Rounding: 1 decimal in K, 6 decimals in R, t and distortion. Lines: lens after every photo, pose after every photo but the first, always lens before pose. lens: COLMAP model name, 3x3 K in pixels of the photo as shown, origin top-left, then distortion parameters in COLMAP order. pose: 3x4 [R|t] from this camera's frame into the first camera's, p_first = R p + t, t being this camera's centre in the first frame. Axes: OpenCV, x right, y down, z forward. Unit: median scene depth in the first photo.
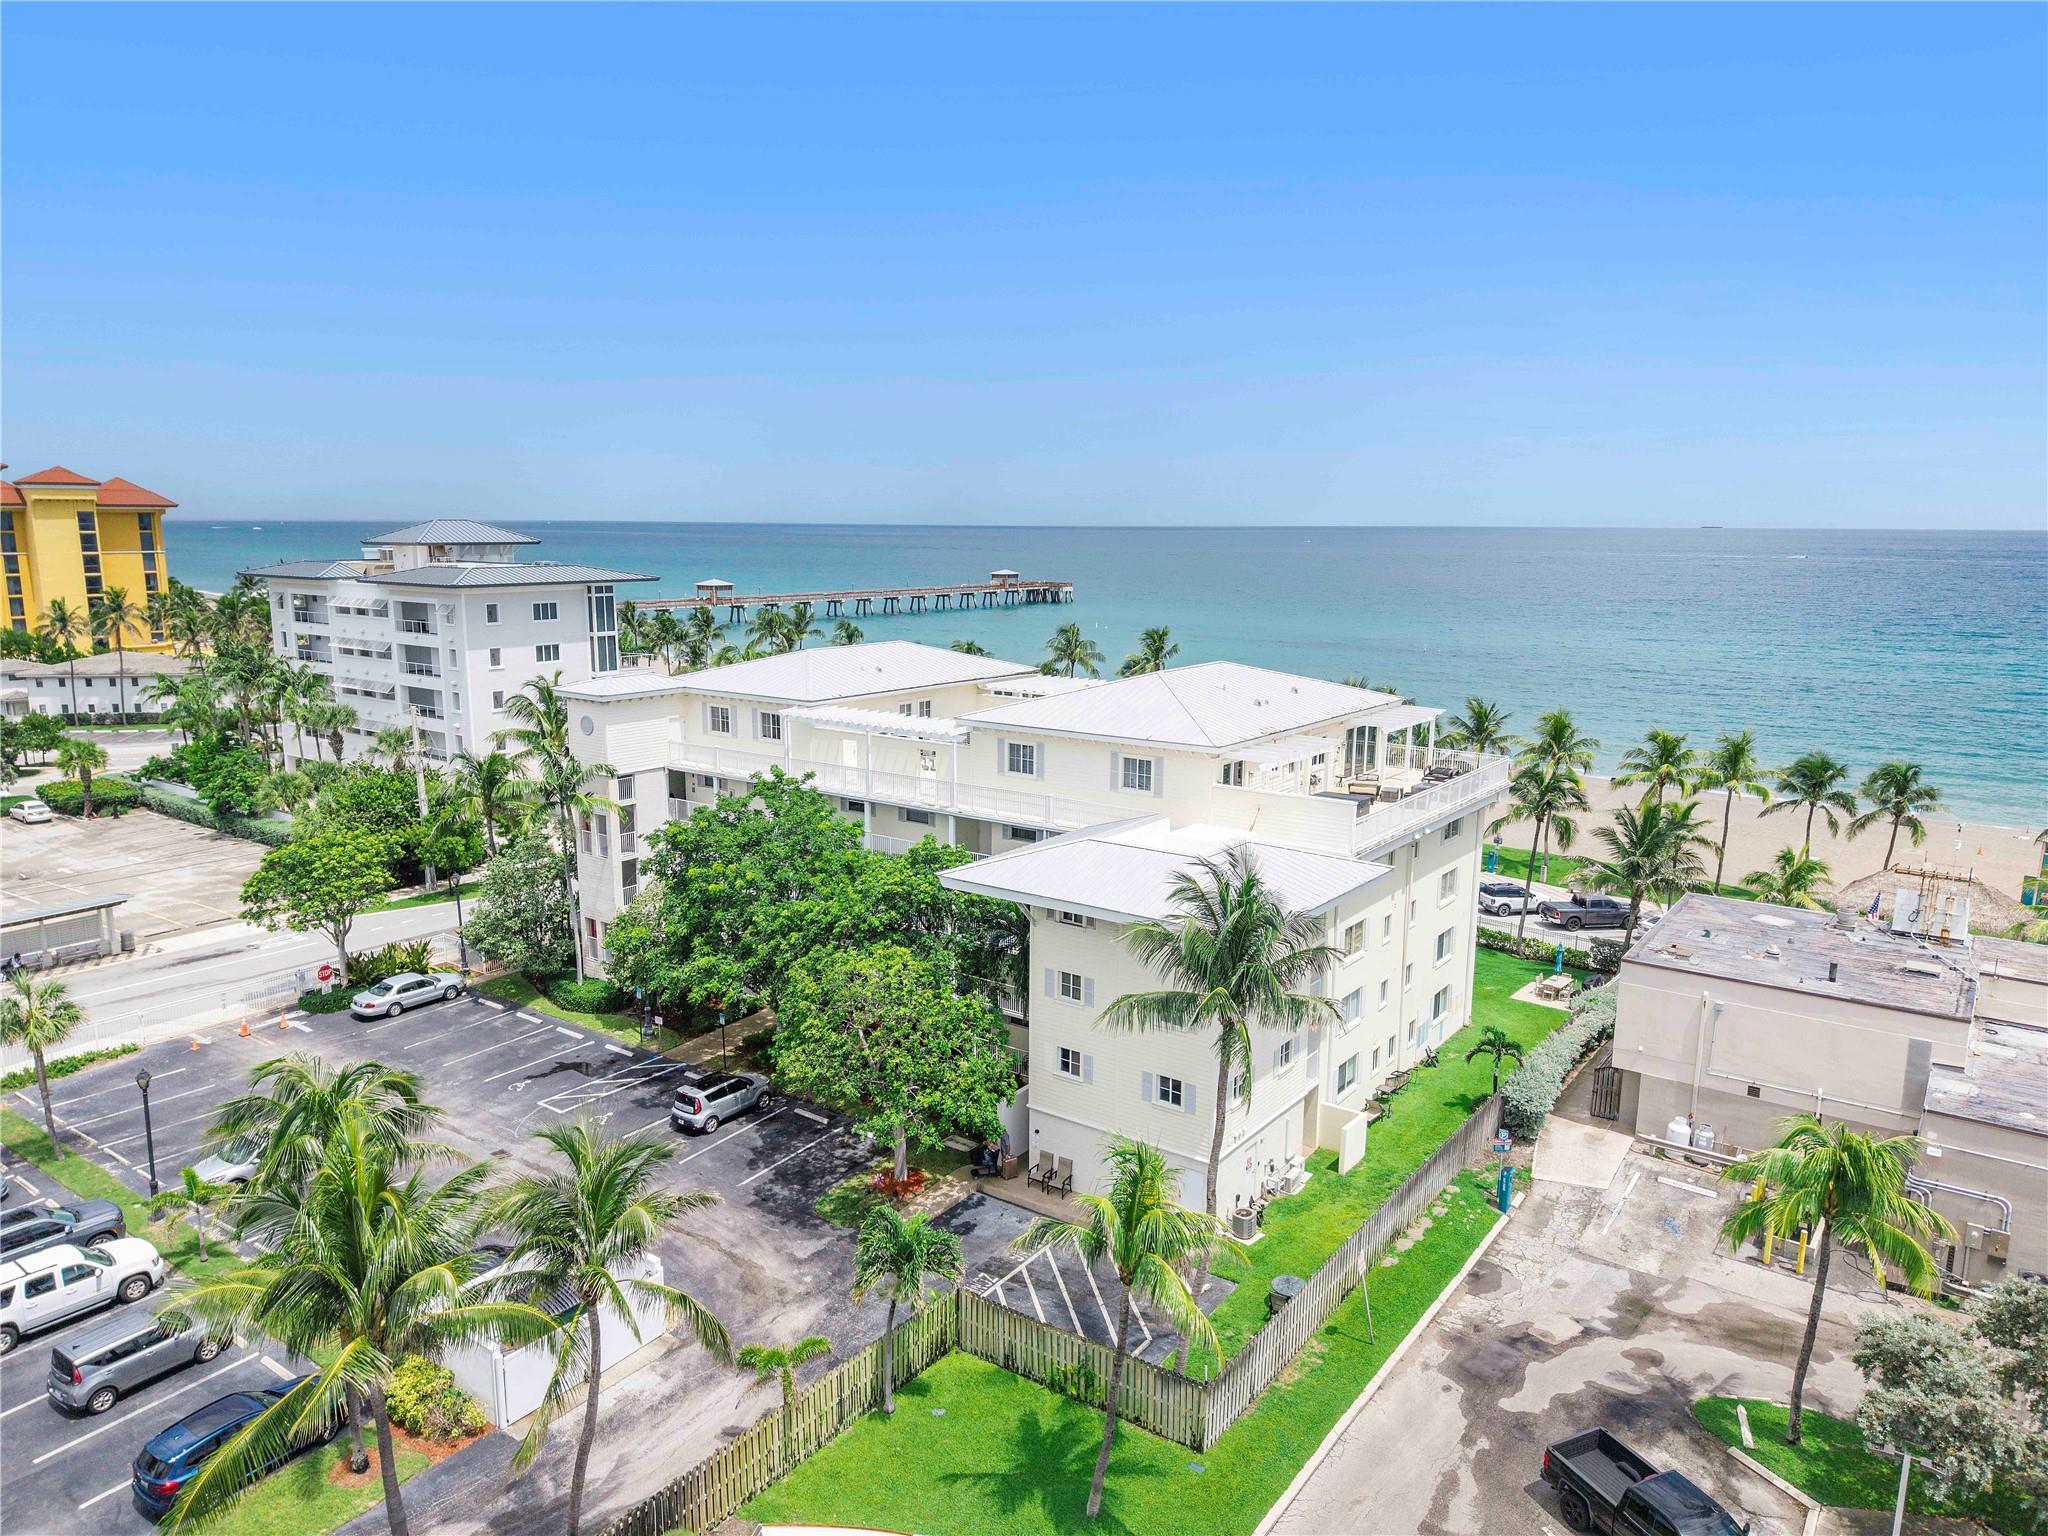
lens RADIAL K [[1387.6, 0, 1020.8], [0, 1387.6, 772.1], [0, 0, 1]] dist [0.003732, -0.001948]
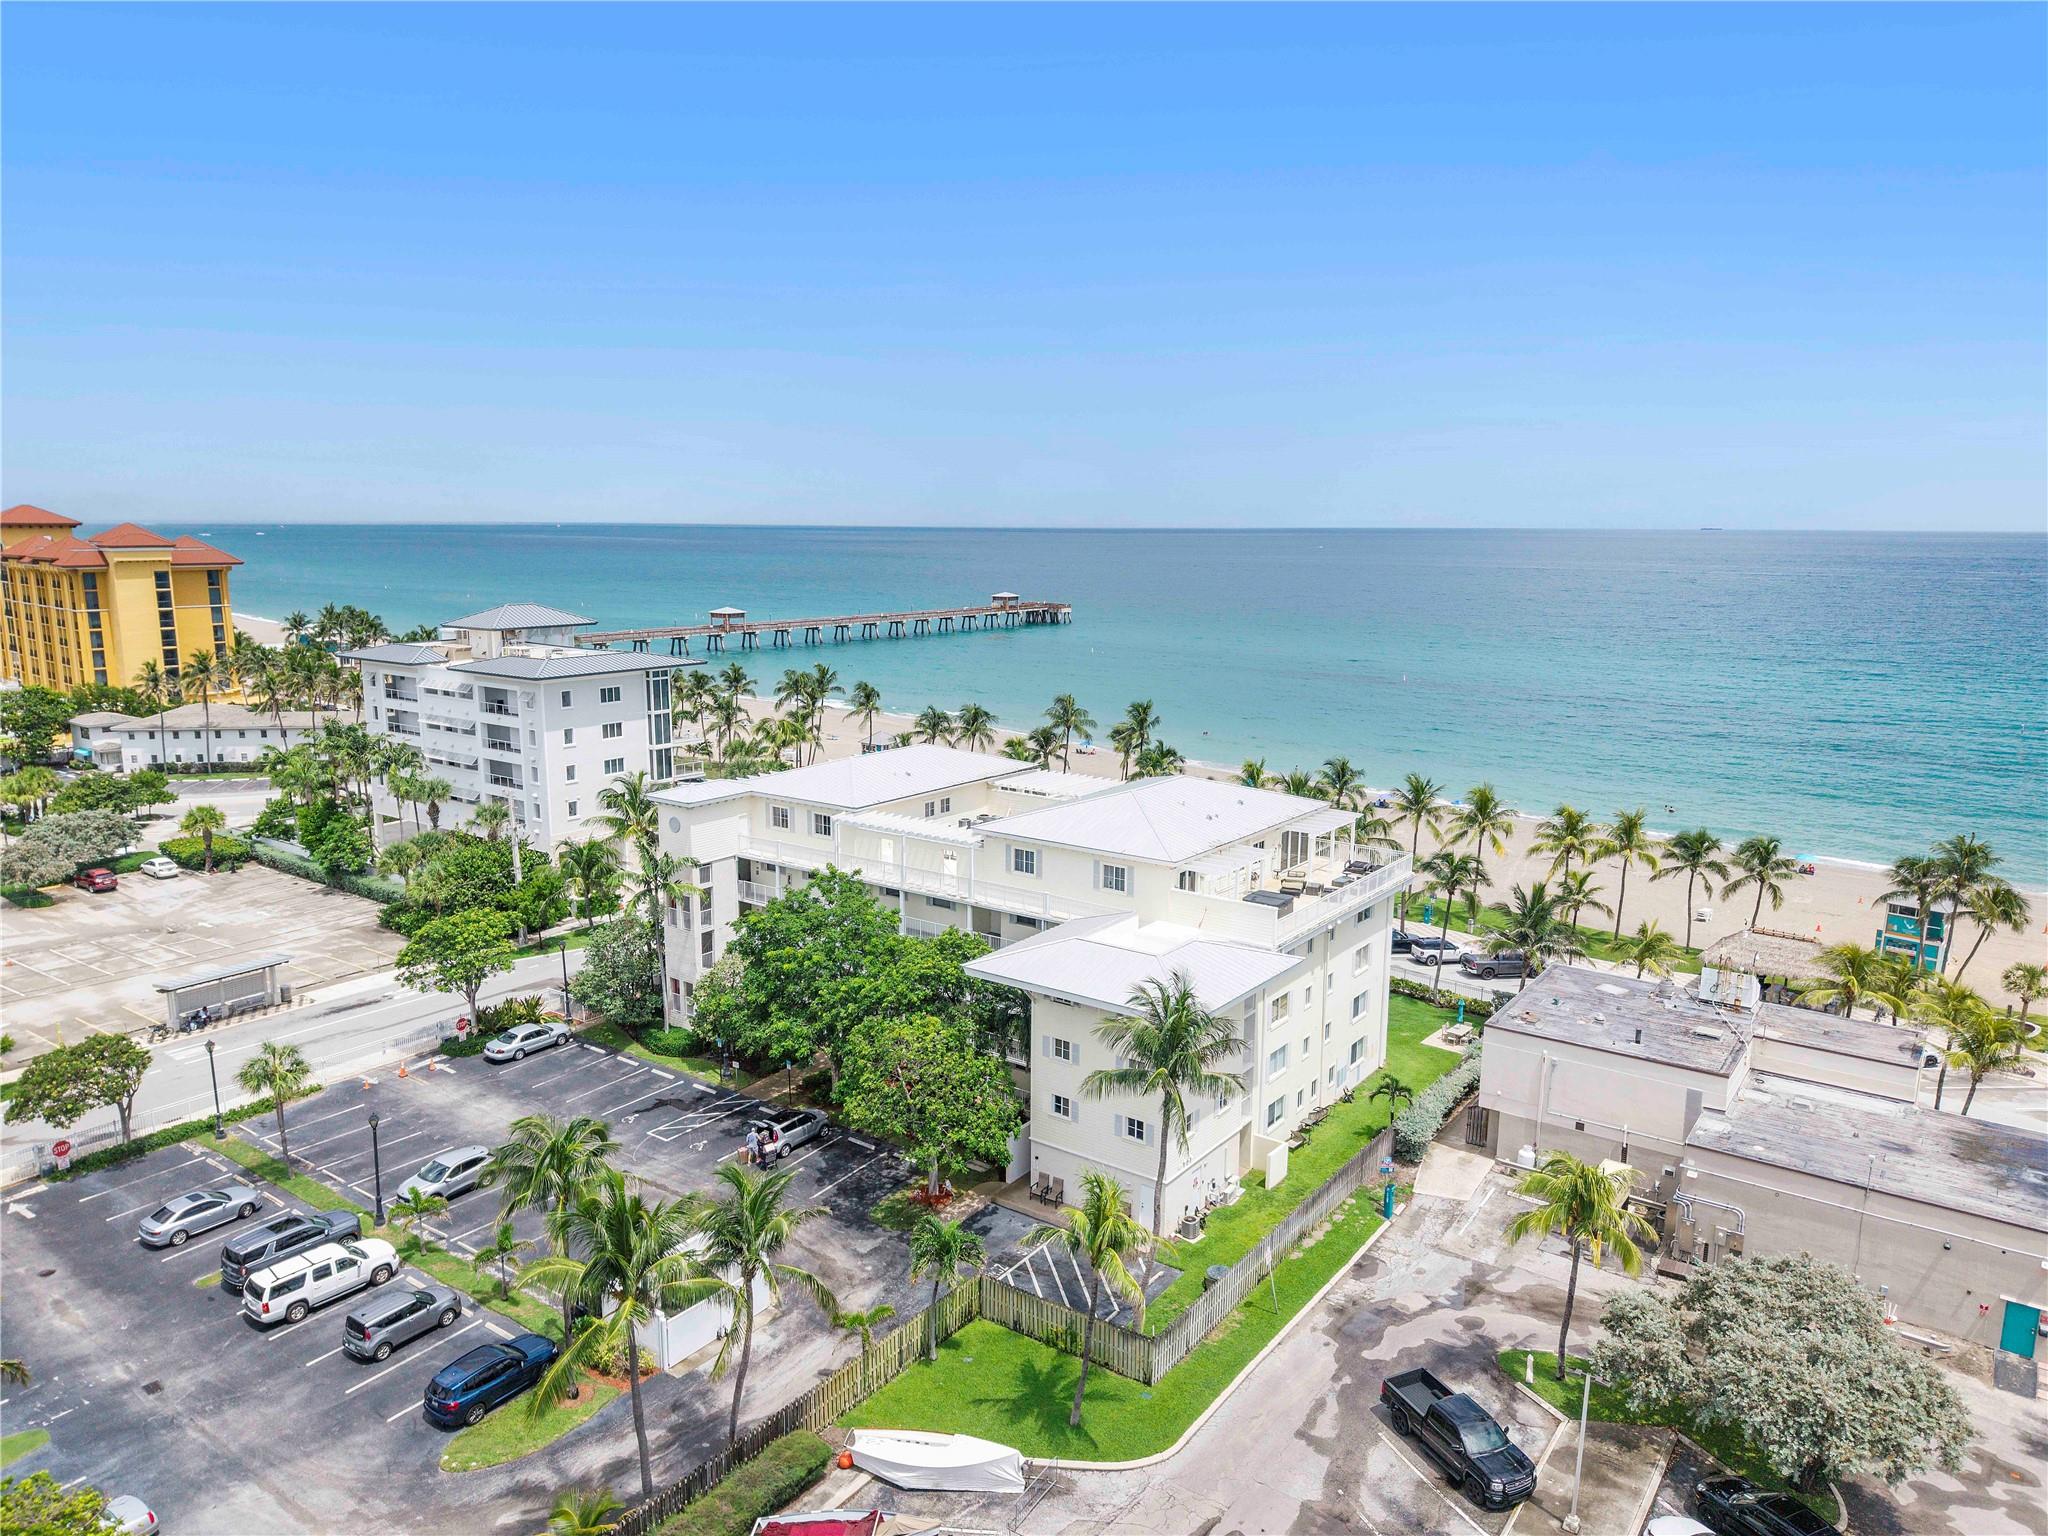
lens RADIAL K [[1387.6, 0, 1026.5], [0, 1387.6, 770.5], [0, 0, 1]] dist [0.003732, -0.001948]
pose [[0.999989, 0.000808, 0.004638, -0.004140], [-0.000800, 0.999998, -0.001650, -0.099276], [-0.004639, 0.001647, 0.999988, -0.298435]]
